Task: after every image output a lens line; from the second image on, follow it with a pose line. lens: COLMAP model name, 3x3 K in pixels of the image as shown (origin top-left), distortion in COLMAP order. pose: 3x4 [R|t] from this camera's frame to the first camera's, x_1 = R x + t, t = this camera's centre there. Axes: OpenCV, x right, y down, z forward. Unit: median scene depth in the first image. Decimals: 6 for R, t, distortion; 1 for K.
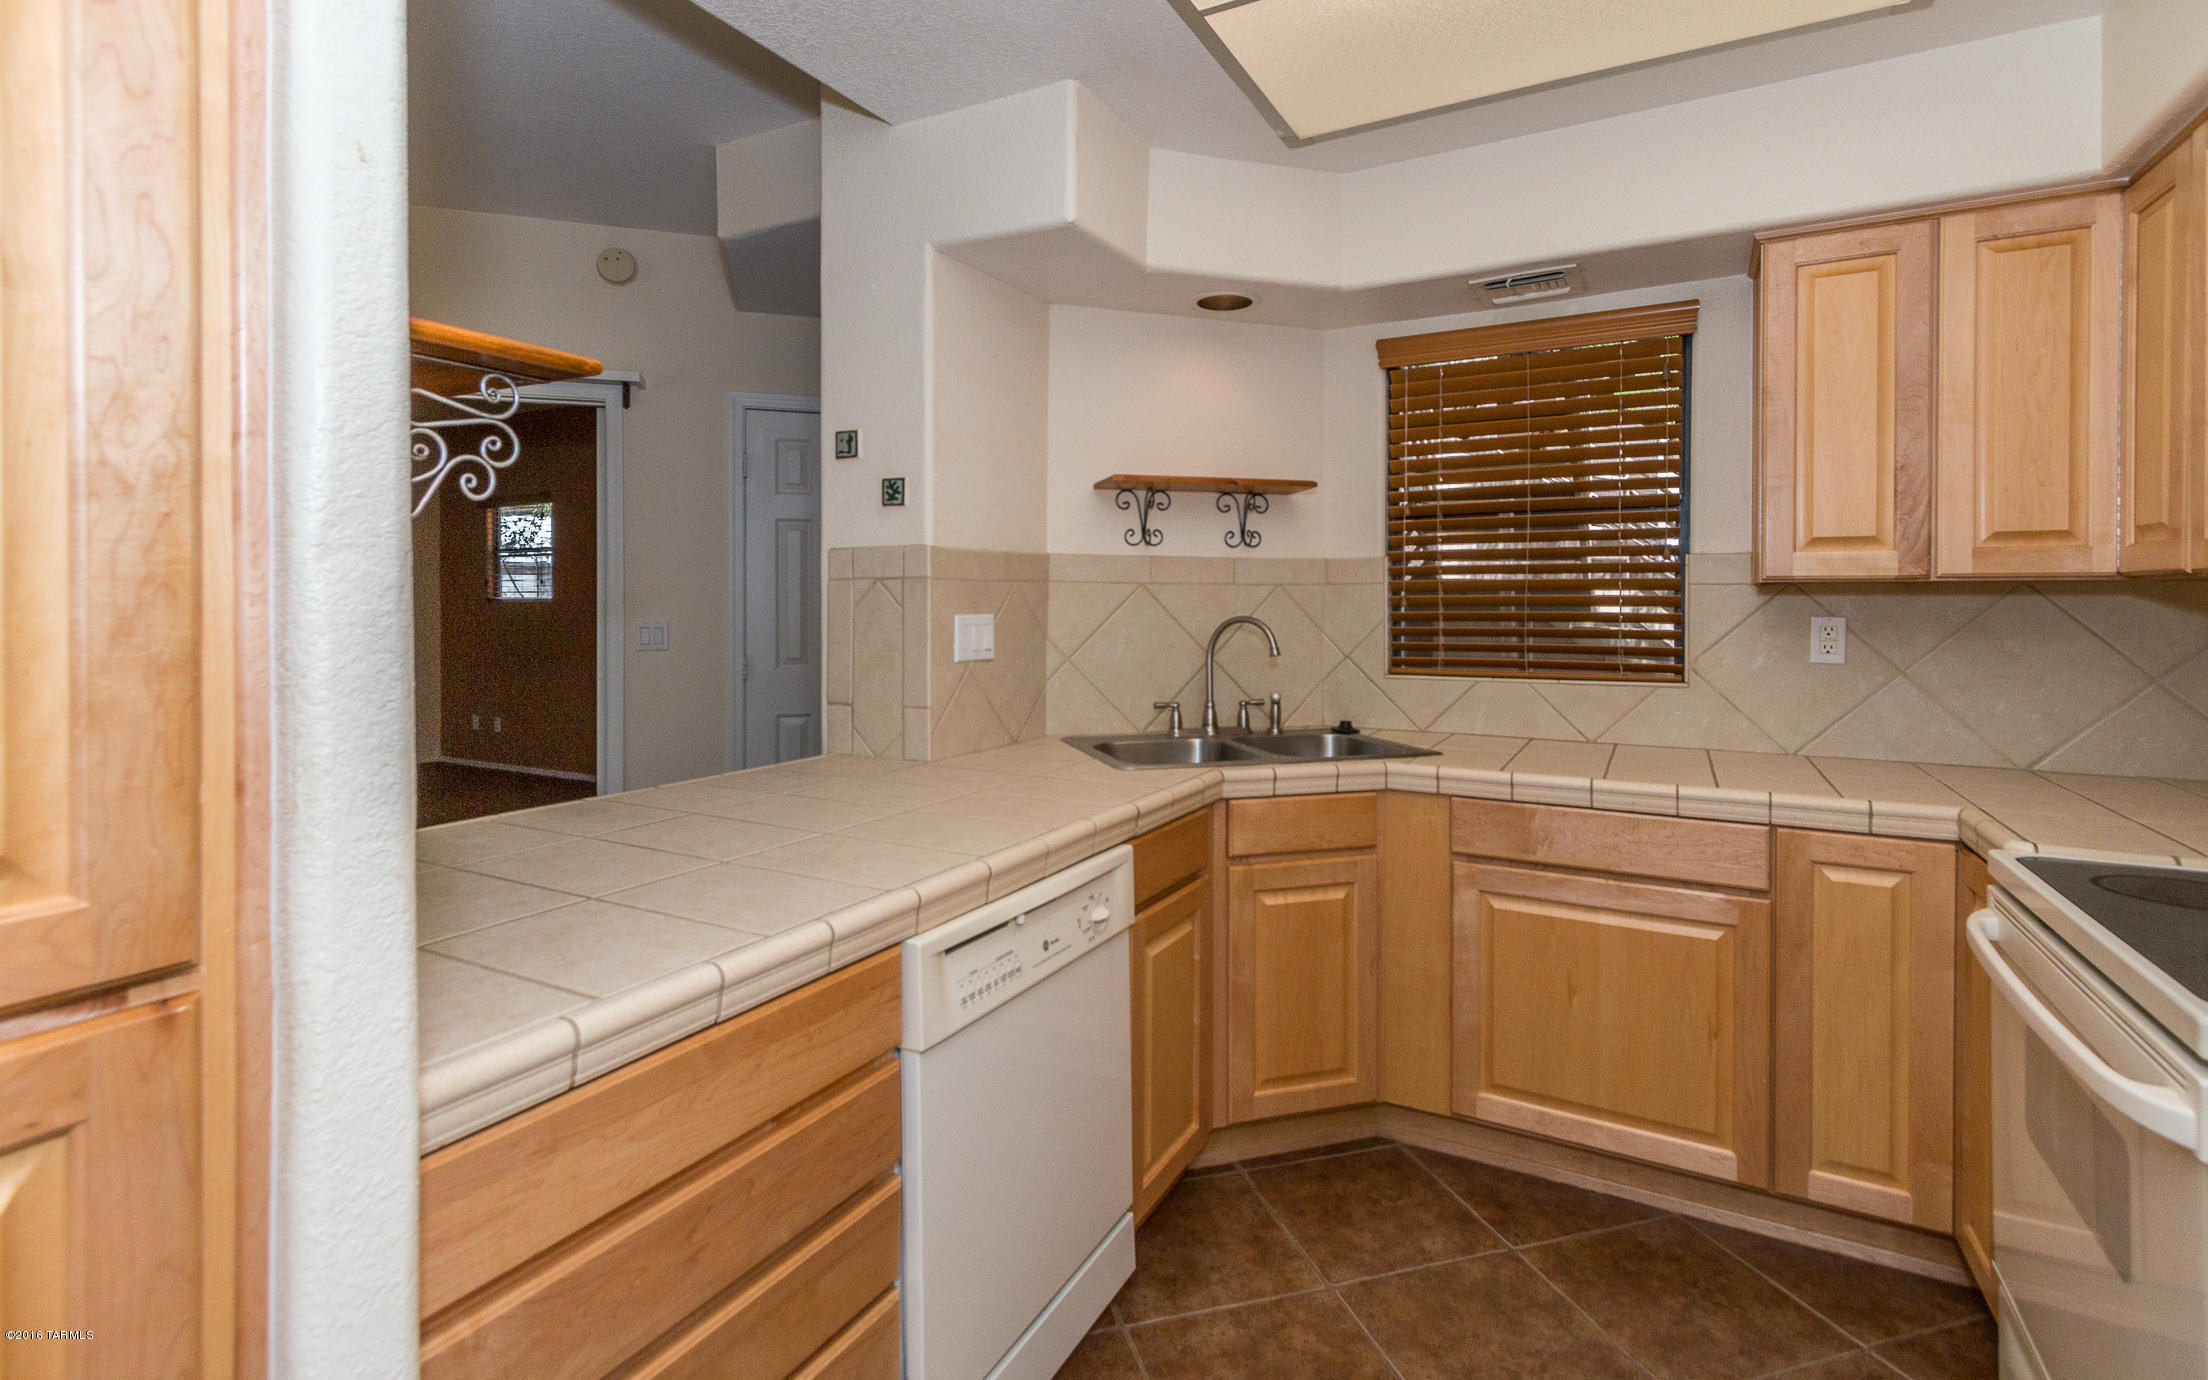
lens RADIAL K [[1018.8, 0, 1102.5], [0, 1018.8, 607.7], [0, 0, 1]] dist [-0.001176, -0.000819]
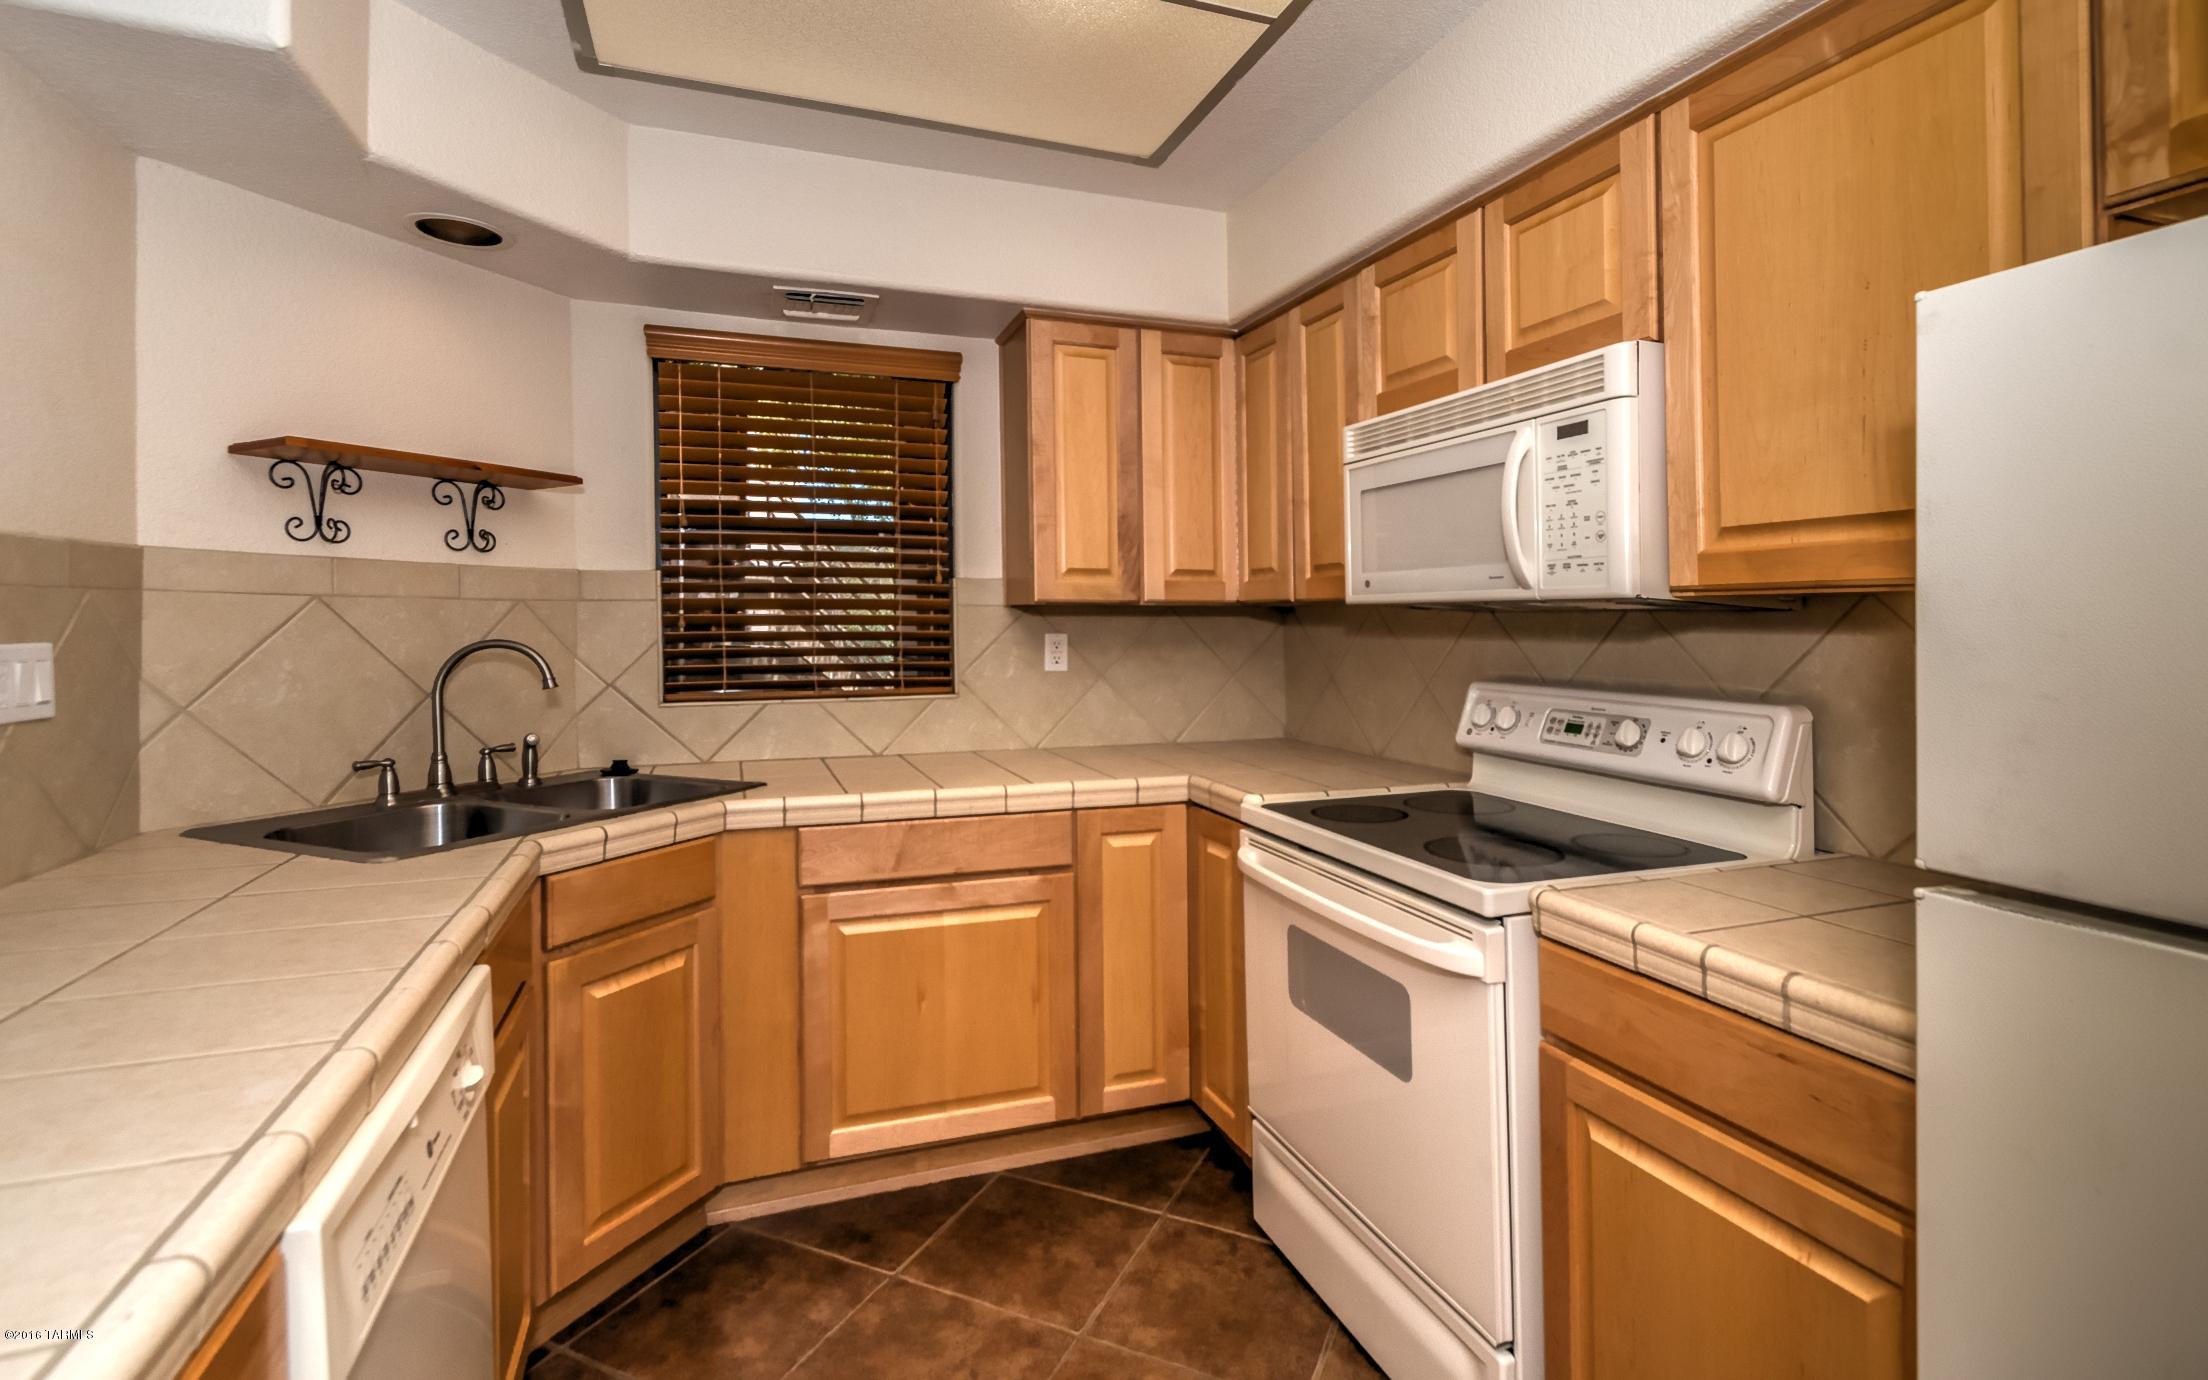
lens RADIAL K [[1017.0, 0, 1102.0], [0, 1017.0, 617.0], [0, 0, 1]] dist [0.001879, 0.000243]
pose [[0.648653, 0.002648, 0.761080, -0.191261], [0.004463, 0.999964, -0.007282, -0.001545], [-0.761071, 0.008120, 0.648618, 0.172428]]
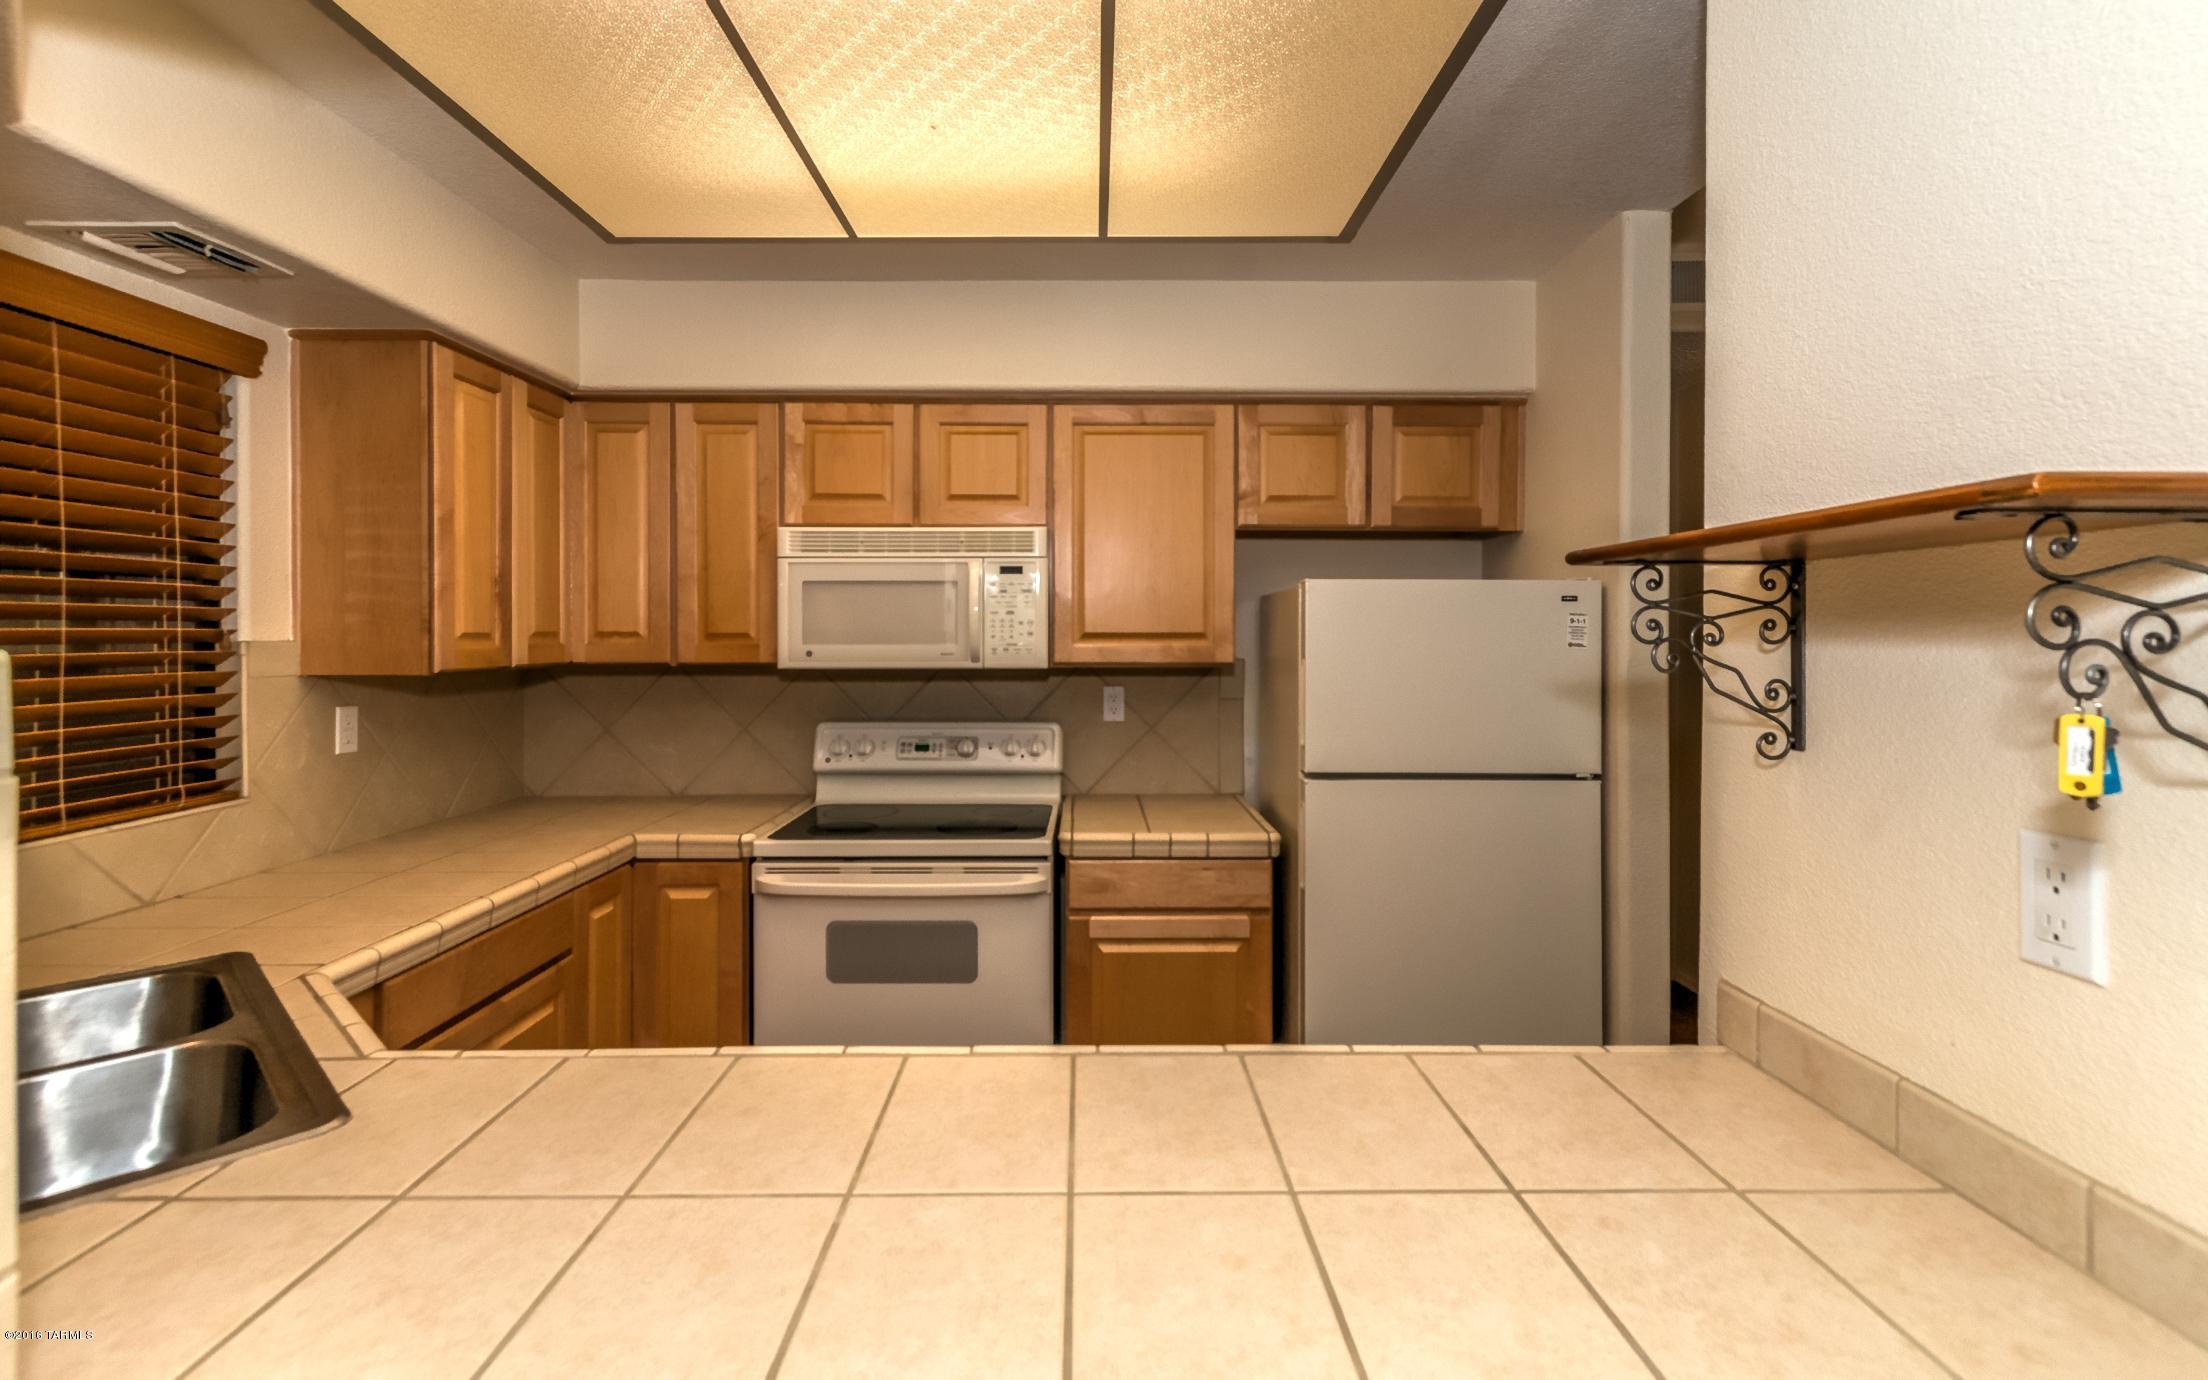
lens RADIAL K [[1009.7, 0, 1103.2], [0, 1009.7, 644.2], [0, 0, 1]] dist [0.000170, -0.000165]
pose [[-0.497392, -0.009063, 0.867479, -0.535948], [0.006172, 0.999883, 0.013986, -0.064088], [-0.867504, 0.012311, -0.497278, 0.888416]]
